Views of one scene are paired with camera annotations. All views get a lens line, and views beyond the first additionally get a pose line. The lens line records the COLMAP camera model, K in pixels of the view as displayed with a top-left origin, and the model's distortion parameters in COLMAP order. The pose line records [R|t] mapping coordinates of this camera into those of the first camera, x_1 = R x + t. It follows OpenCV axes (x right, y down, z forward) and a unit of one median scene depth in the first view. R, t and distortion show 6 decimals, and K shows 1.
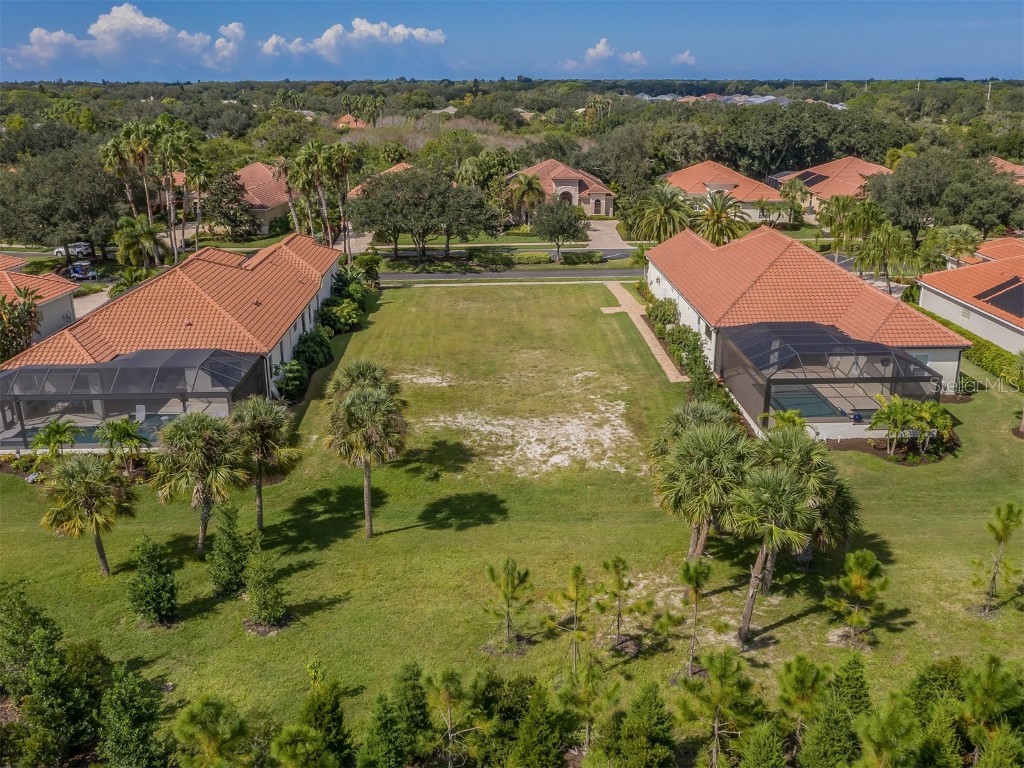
lens RADIAL K [[922.7, 0, 520.0], [0, 922.7, 386.6], [0, 0, 1]] dist [-0.030238, 0.028756]
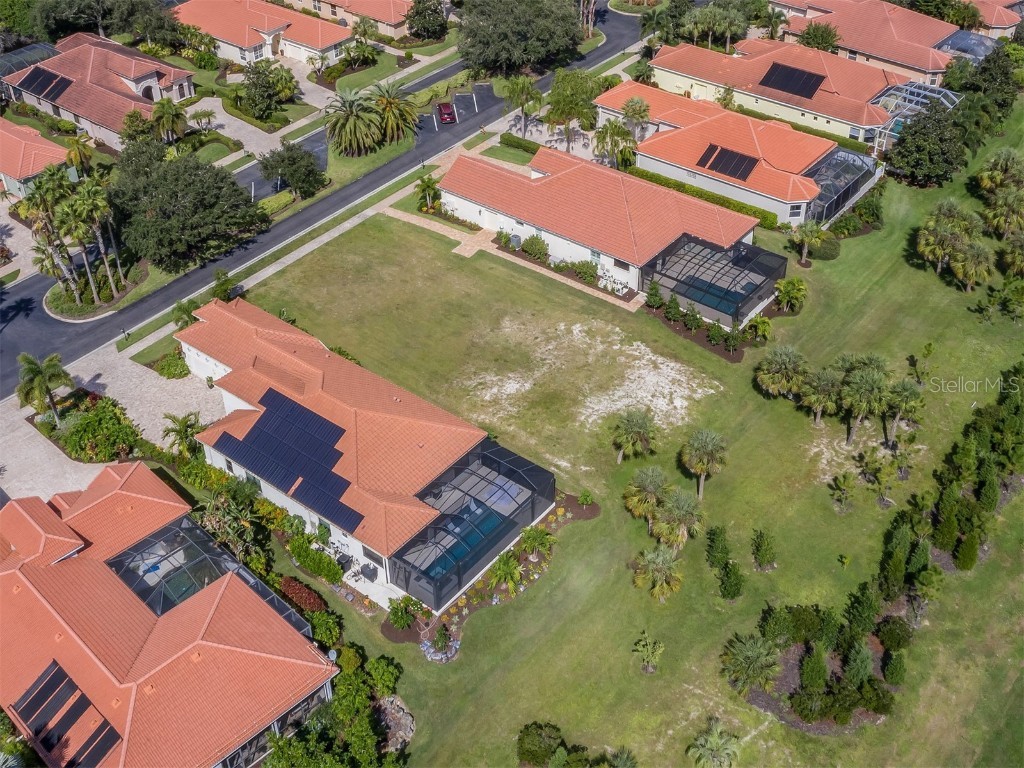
lens RADIAL K [[1168.7, 0, 545.2], [0, 1168.7, 307.9], [0, 0, 1]] dist [-0.019095, 0.000000]
pose [[0.641224, -0.440673, 0.628203, -1.078858], [0.247358, 0.893664, 0.374405, -0.730515], [-0.726393, -0.084686, 0.682042, -0.186462]]
